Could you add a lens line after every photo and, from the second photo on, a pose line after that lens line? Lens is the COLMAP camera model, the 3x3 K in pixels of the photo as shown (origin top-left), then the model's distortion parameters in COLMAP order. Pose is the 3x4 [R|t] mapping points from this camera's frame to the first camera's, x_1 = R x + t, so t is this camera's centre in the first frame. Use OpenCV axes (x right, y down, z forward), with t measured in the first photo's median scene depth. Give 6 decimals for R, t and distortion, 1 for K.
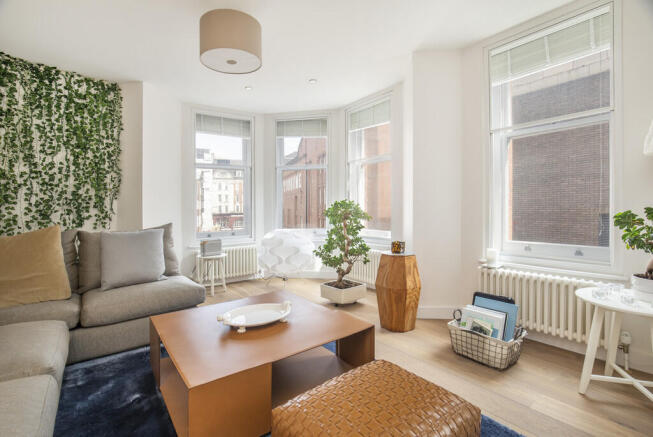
lens RADIAL K [[306.8, 0, 323.9], [0, 306.8, 203.9], [0, 0, 1]] dist [-0.003366, 0.000791]
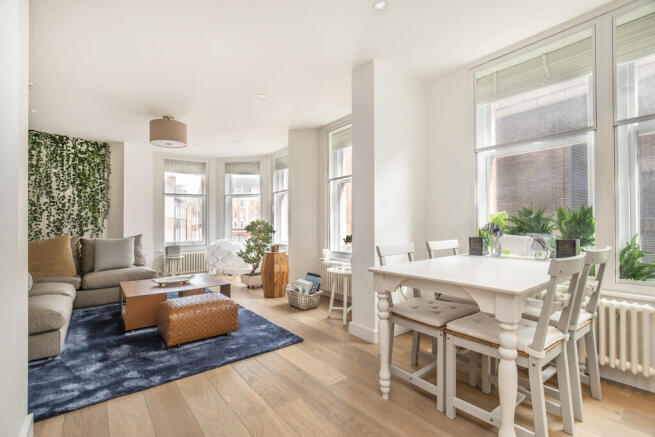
lens RADIAL K [[304.0, 0, 327.5], [0, 304.0, 218.5], [0, 0, 1]] dist [0.021972, -0.000003]
pose [[0.999948, 0.005975, 0.008266, 0.460811], [-0.005945, 0.999976, -0.003591, -0.019073], [-0.008287, 0.003541, 0.999959, -0.603938]]
